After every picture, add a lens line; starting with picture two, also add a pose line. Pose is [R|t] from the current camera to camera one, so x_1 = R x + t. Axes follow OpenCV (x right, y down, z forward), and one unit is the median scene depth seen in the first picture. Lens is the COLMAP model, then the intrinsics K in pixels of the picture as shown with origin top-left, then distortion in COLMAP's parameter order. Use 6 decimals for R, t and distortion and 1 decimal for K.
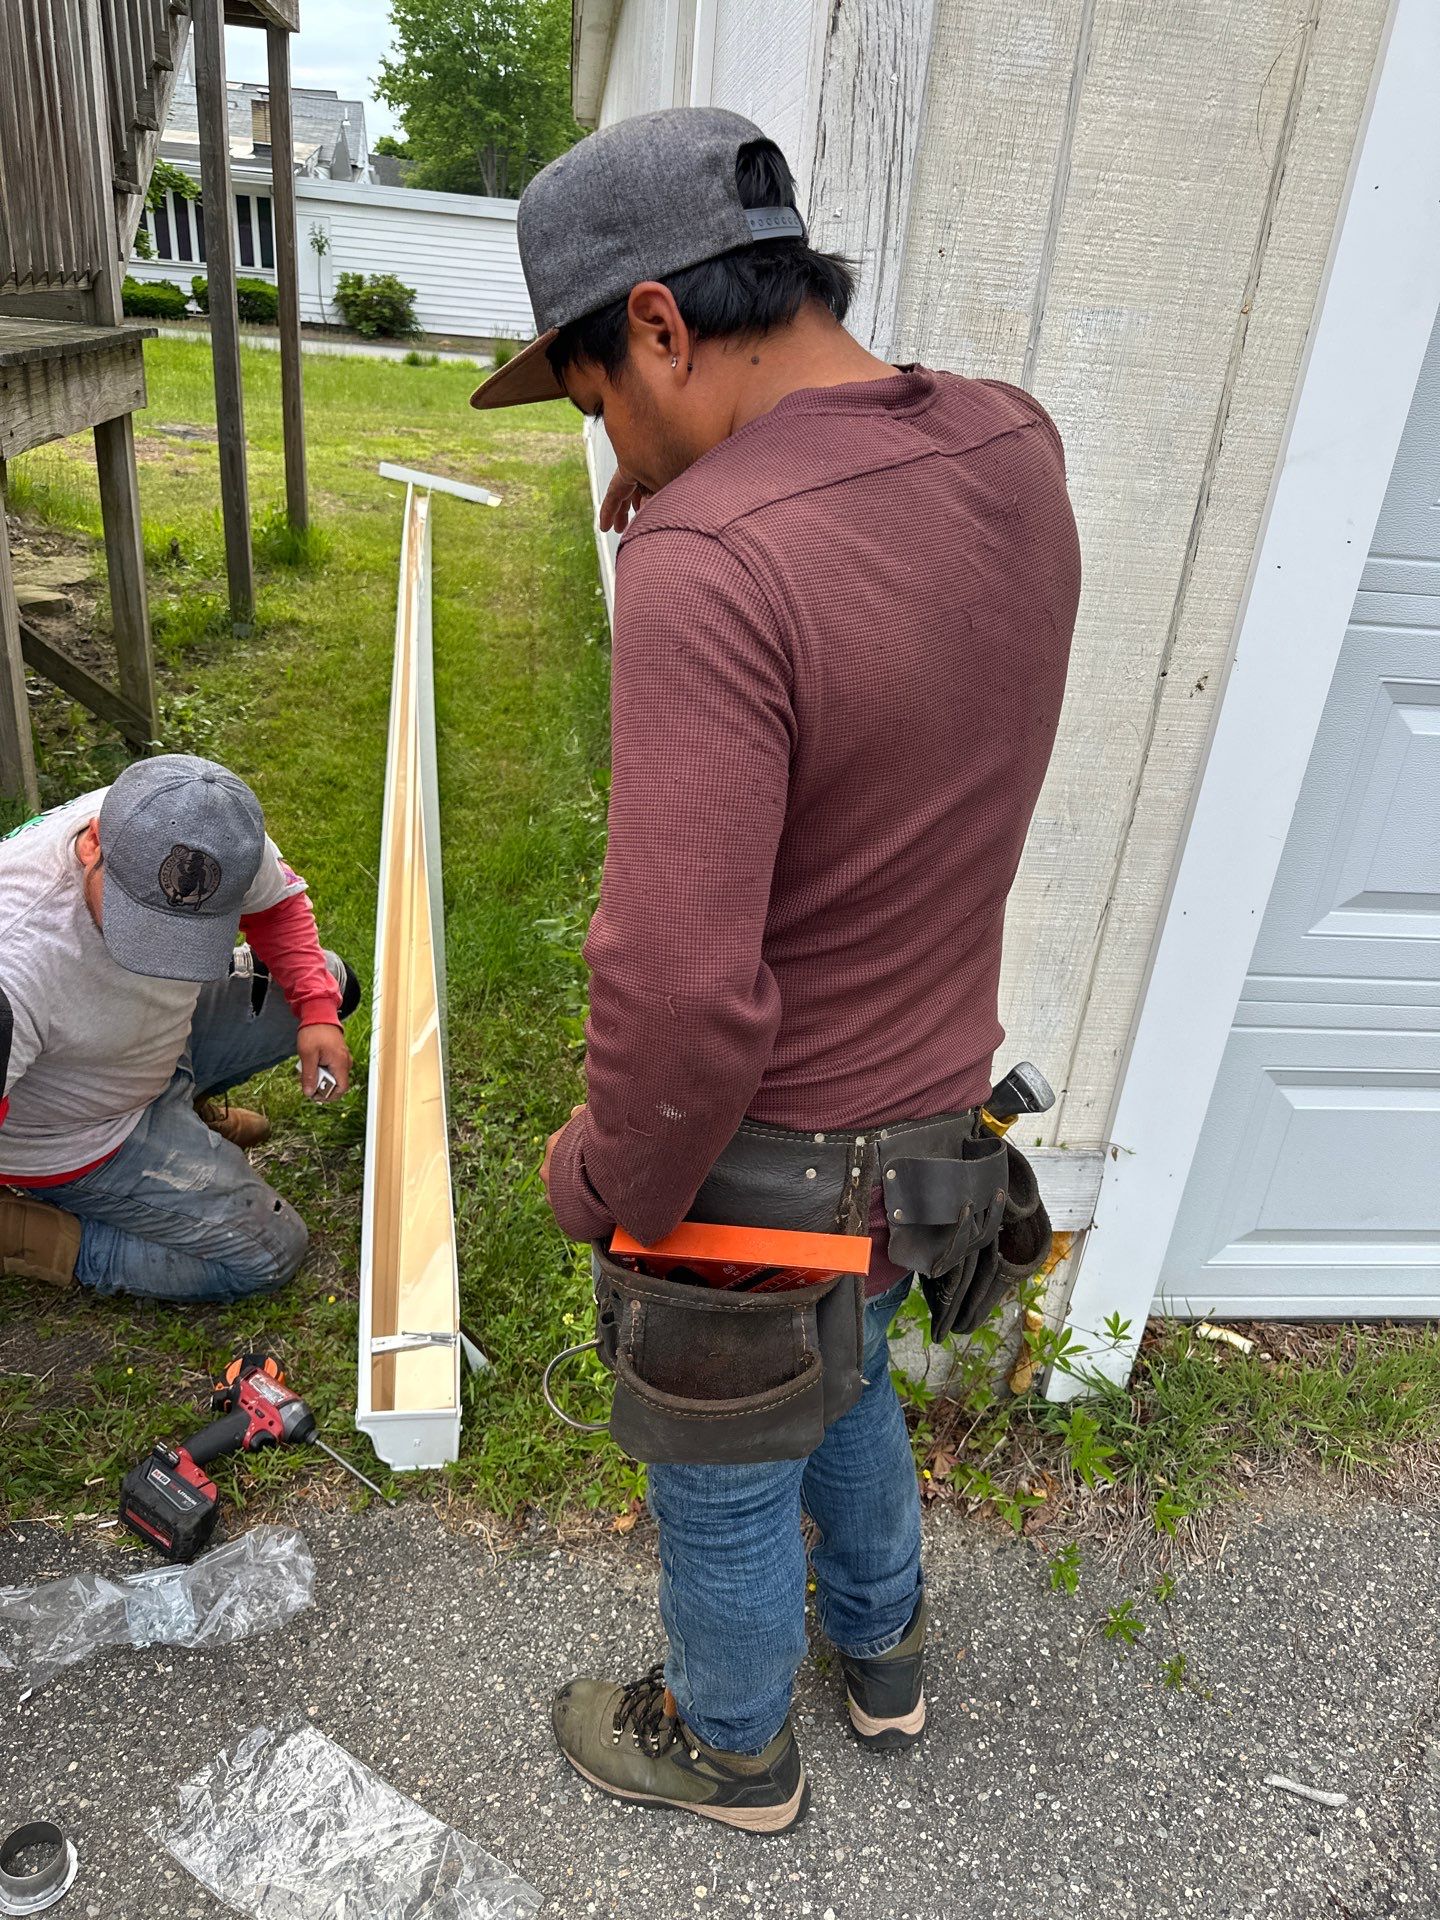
lens RADIAL K [[1393.6, 0, 721.4], [0, 1393.6, 971.6], [0, 0, 1]] dist [-0.006879, -0.018508]
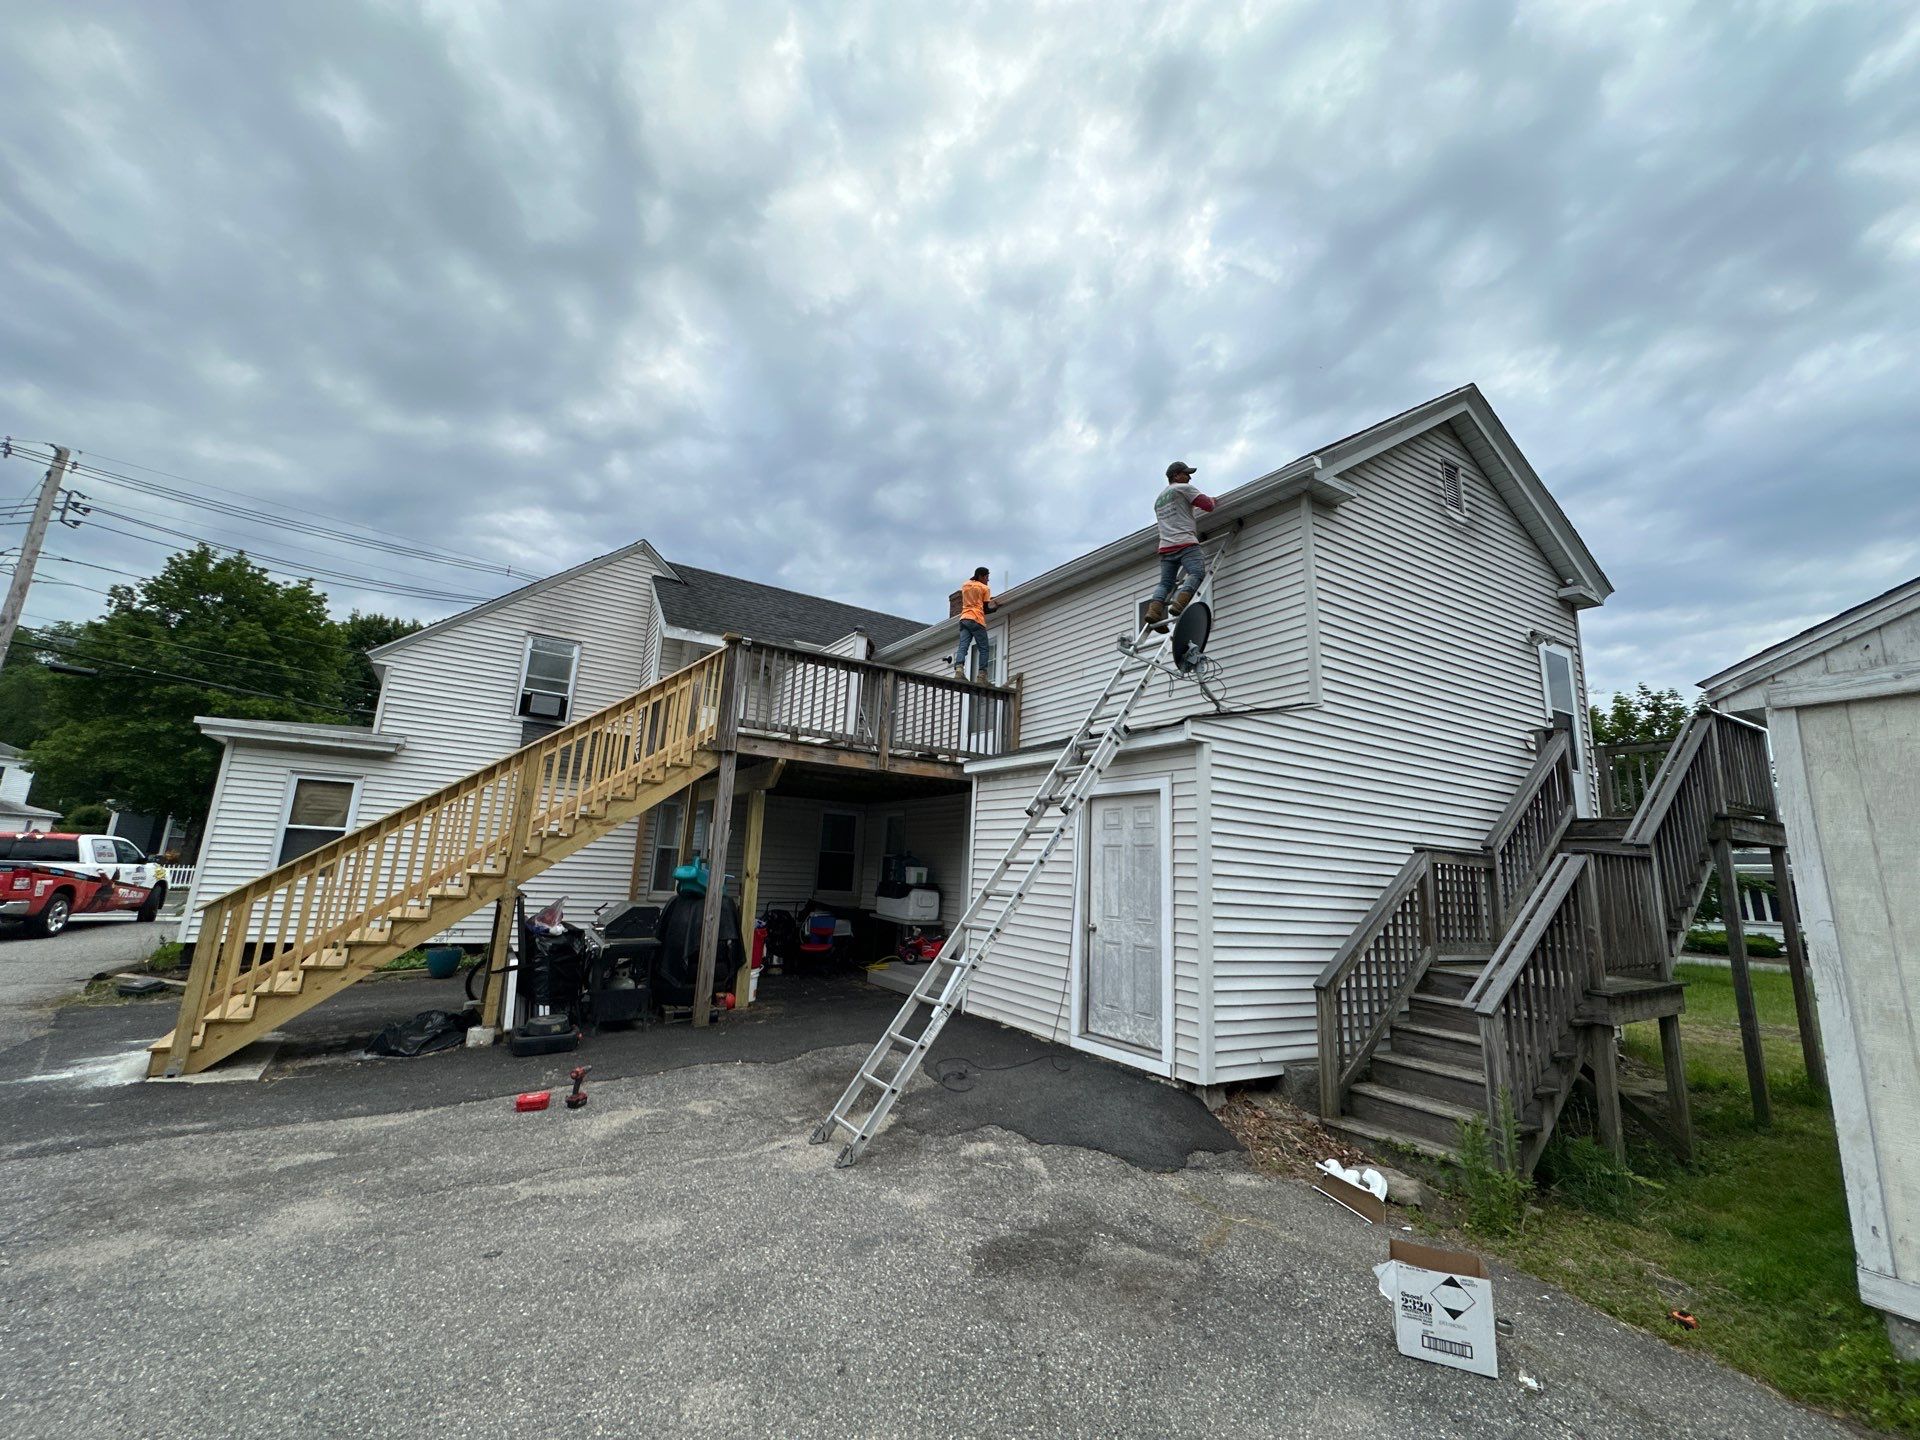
lens RADIAL K [[797.0, 0, 972.3], [0, 797.0, 713.4], [0, 0, 1]] dist [-0.000939, 0.000243]
pose [[0.432977, -0.243047, -0.868021, 0.964984], [-0.393060, 0.815685, -0.424454, 0.631851], [0.811194, 0.524963, 0.257641, -1.646268]]
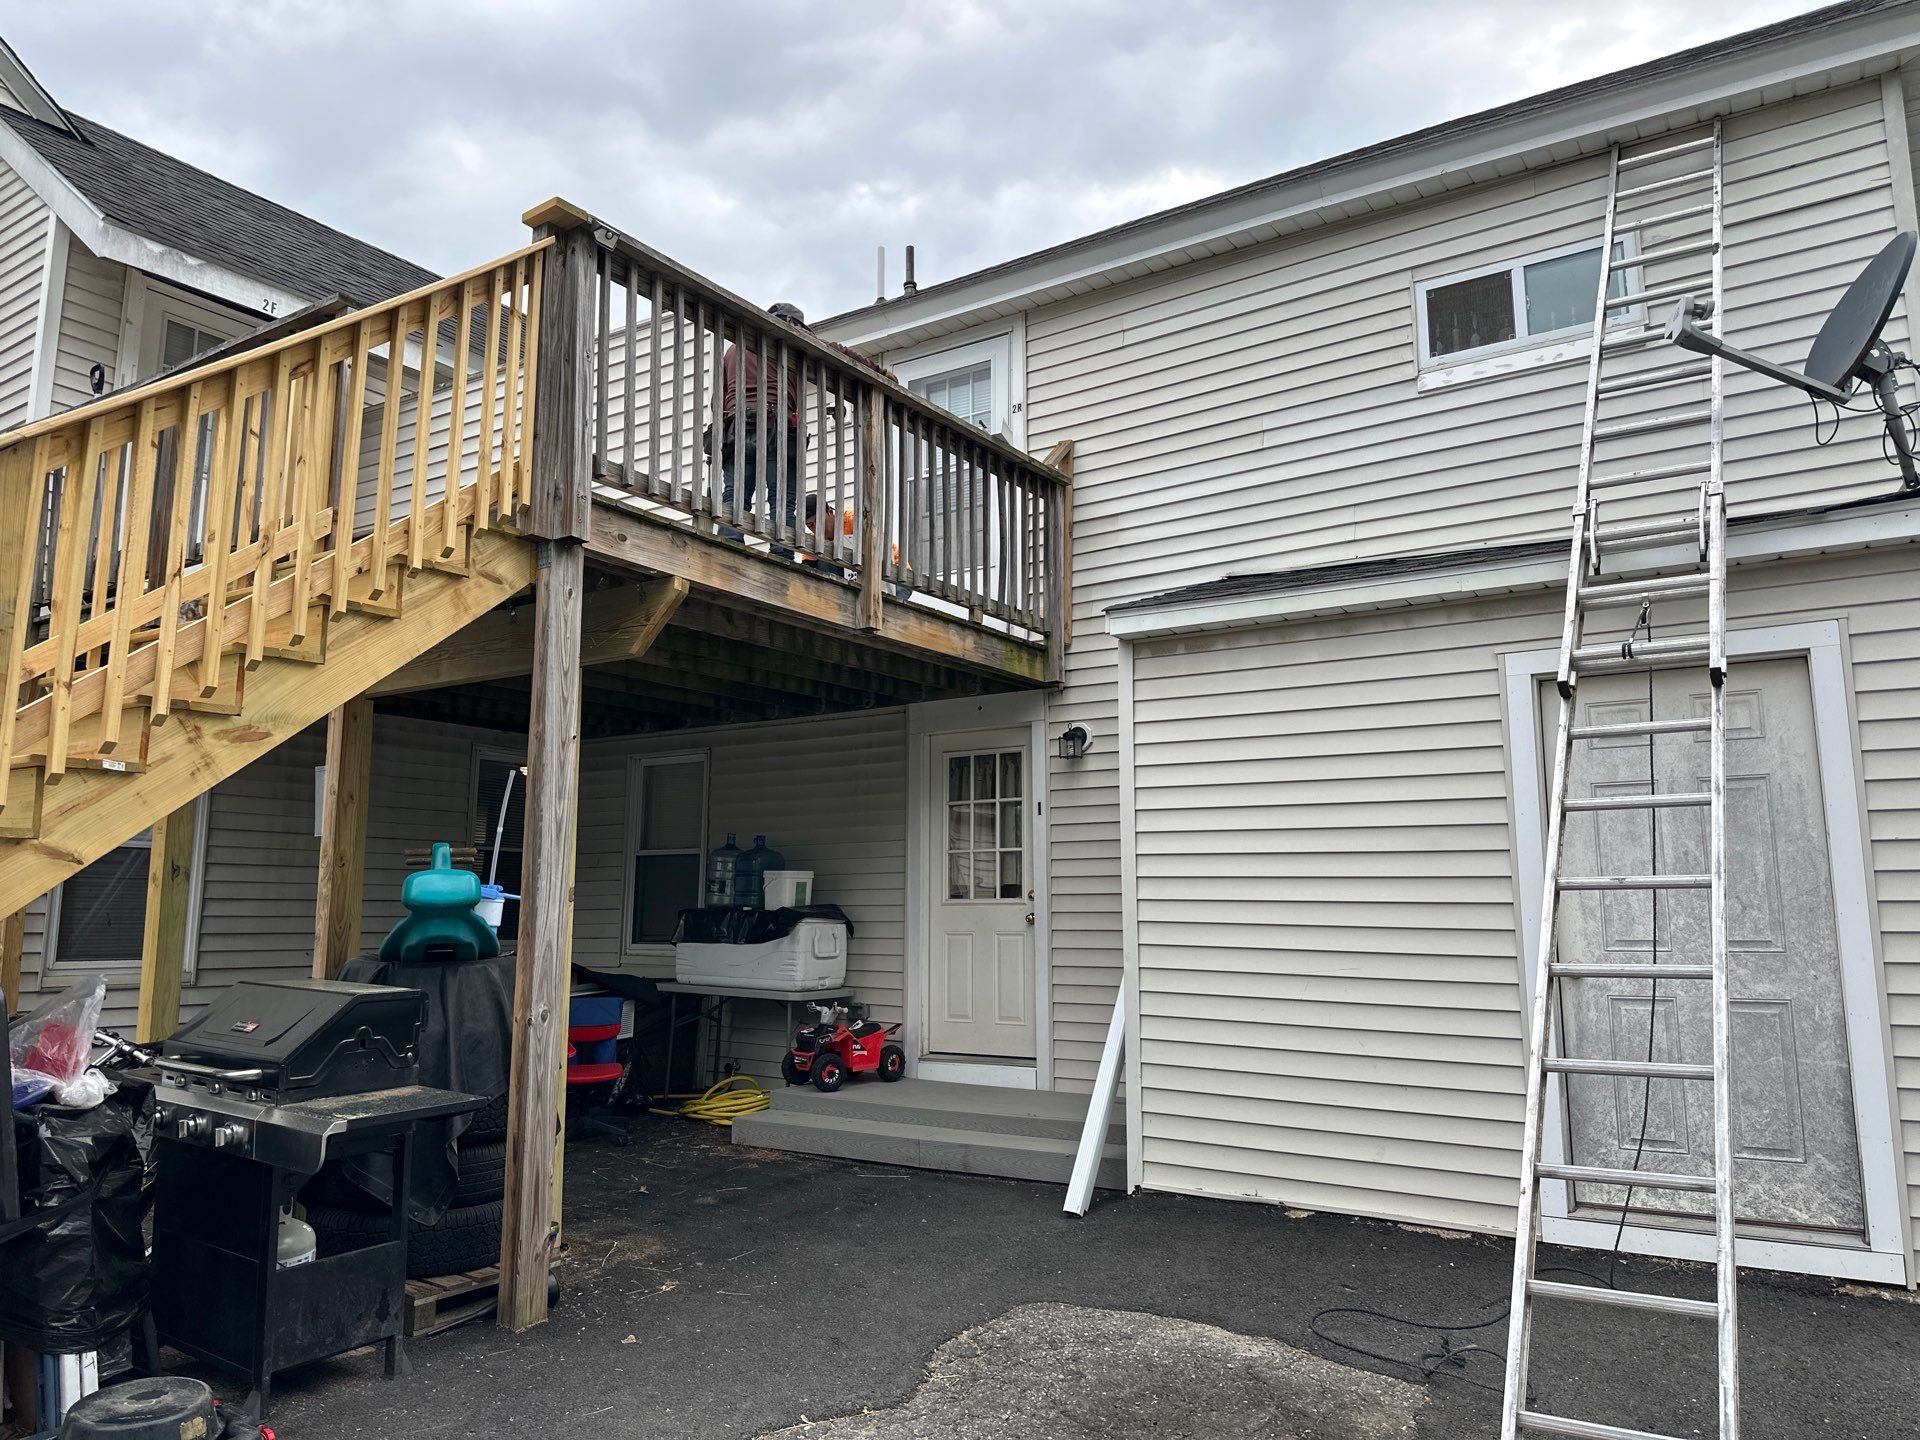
lens RADIAL K [[1343.9, 0, 949.5], [0, 1343.9, 717.6], [0, 0, 1]] dist [0.059679, -0.072253]
pose [[0.748273, -0.181626, -0.638044, -1.432732], [-0.225746, 0.834678, -0.502346, 0.909409], [0.623800, 0.519927, 0.583565, -2.416322]]
